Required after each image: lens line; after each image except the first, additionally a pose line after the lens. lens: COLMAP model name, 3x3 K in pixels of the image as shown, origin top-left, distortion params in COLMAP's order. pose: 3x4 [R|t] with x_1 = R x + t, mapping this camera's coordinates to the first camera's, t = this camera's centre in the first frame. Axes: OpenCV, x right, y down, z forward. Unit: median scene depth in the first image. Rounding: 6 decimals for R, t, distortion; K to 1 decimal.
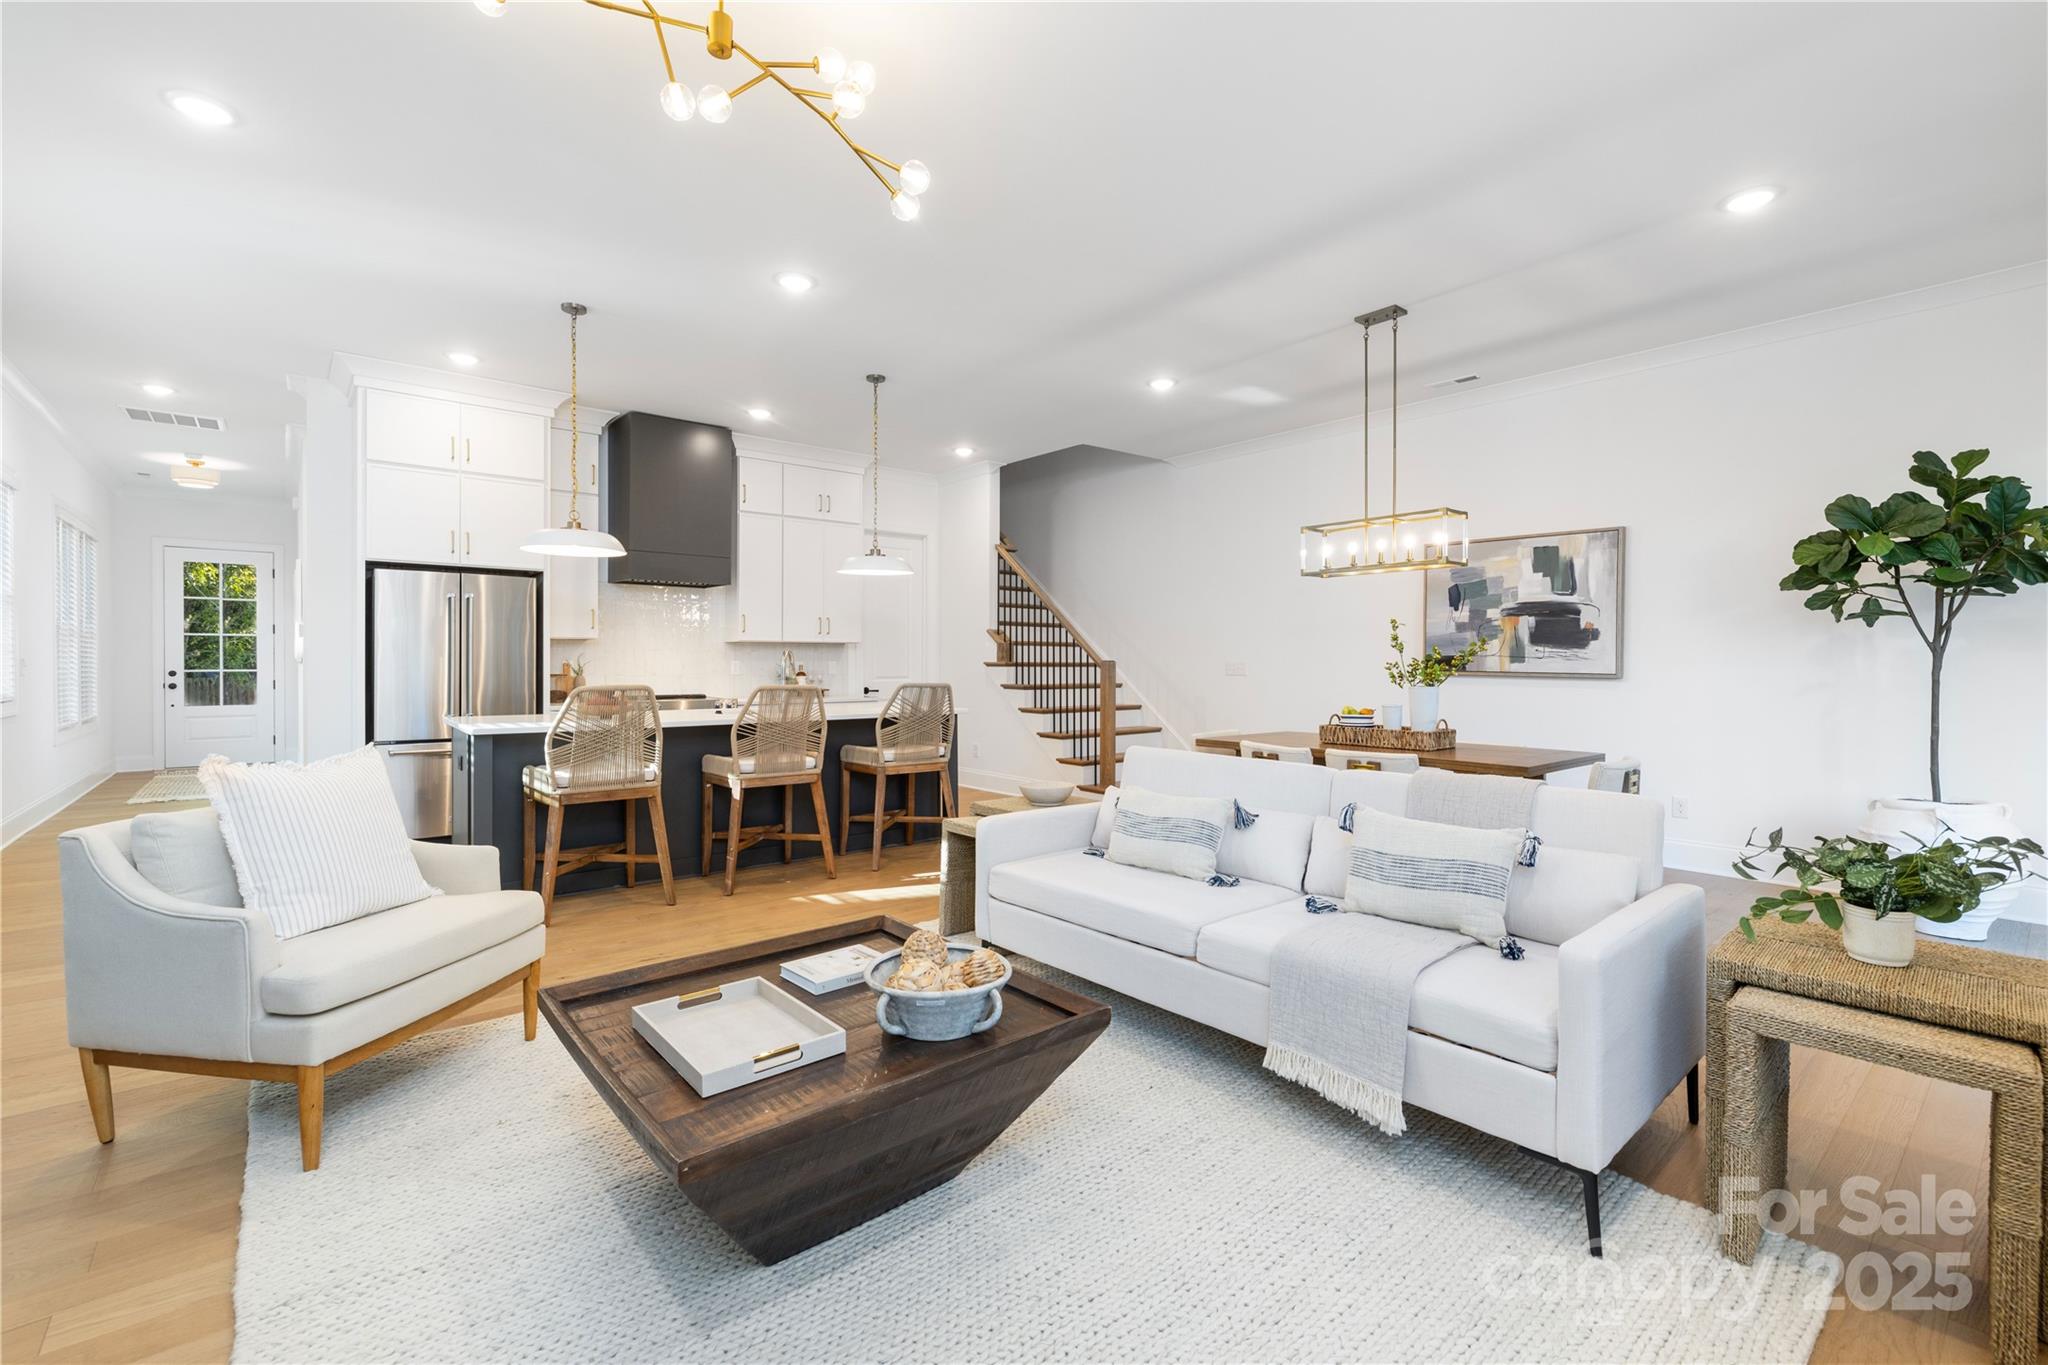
lens RADIAL K [[892.4, 0, 1034.4], [0, 892.4, 676.6], [0, 0, 1]] dist [-0.003181, -0.000313]
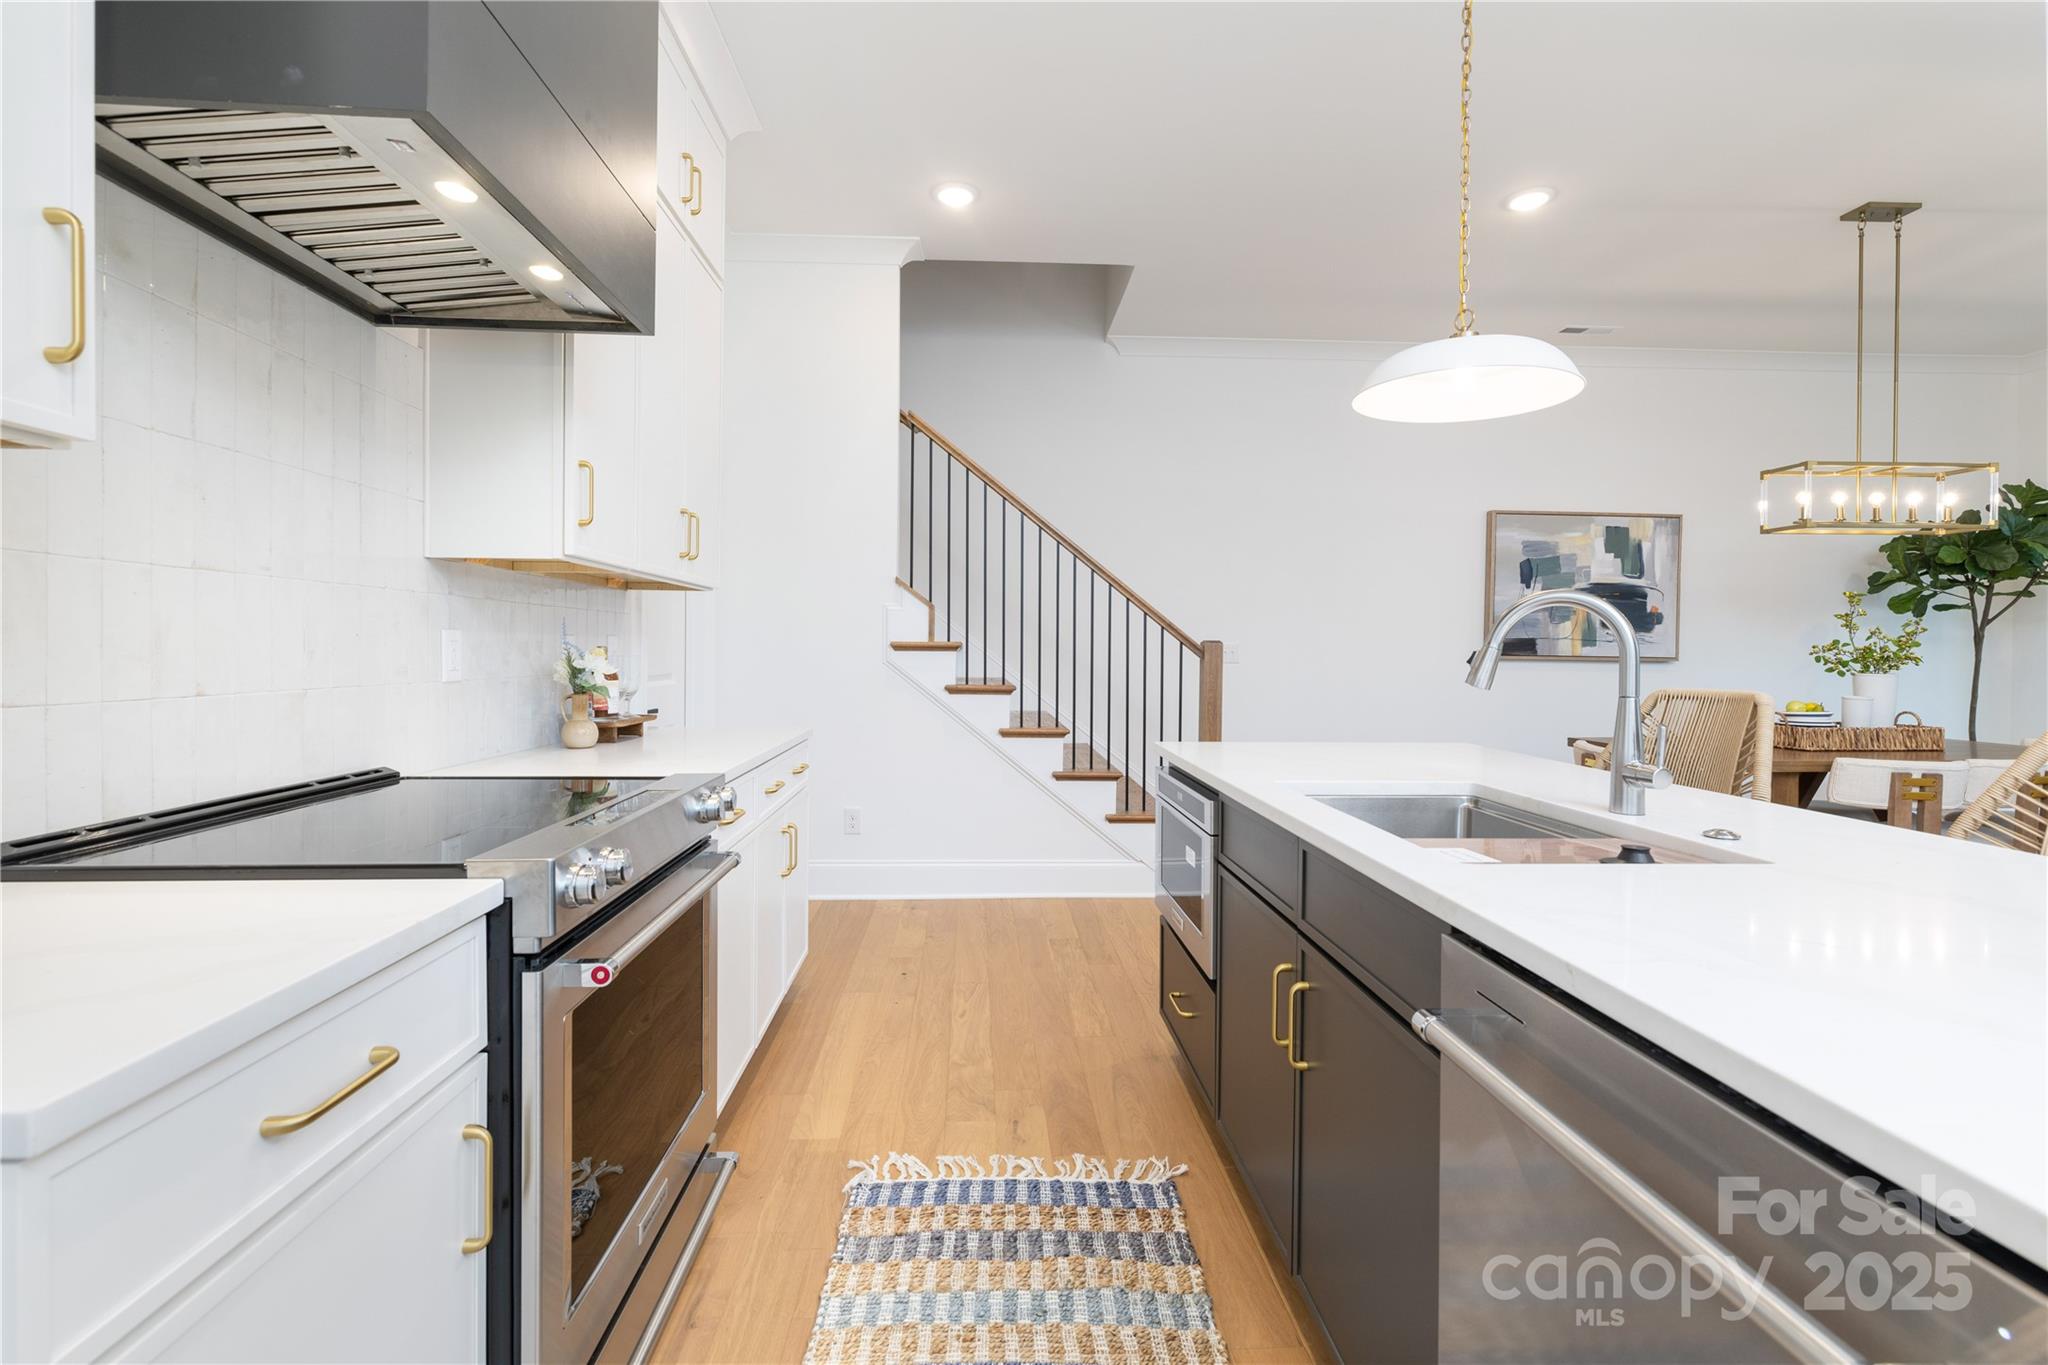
lens RADIAL K [[892.4, 0, 1015.4], [0, 892.4, 666.5], [0, 0, 1]] dist [-0.003181, -0.000313]
pose [[0.626853, -0.013256, 0.779024, -0.604026], [0.008541, 0.999912, 0.010142, -0.009430], [-0.779090, 0.000296, 0.626911, 0.918048]]
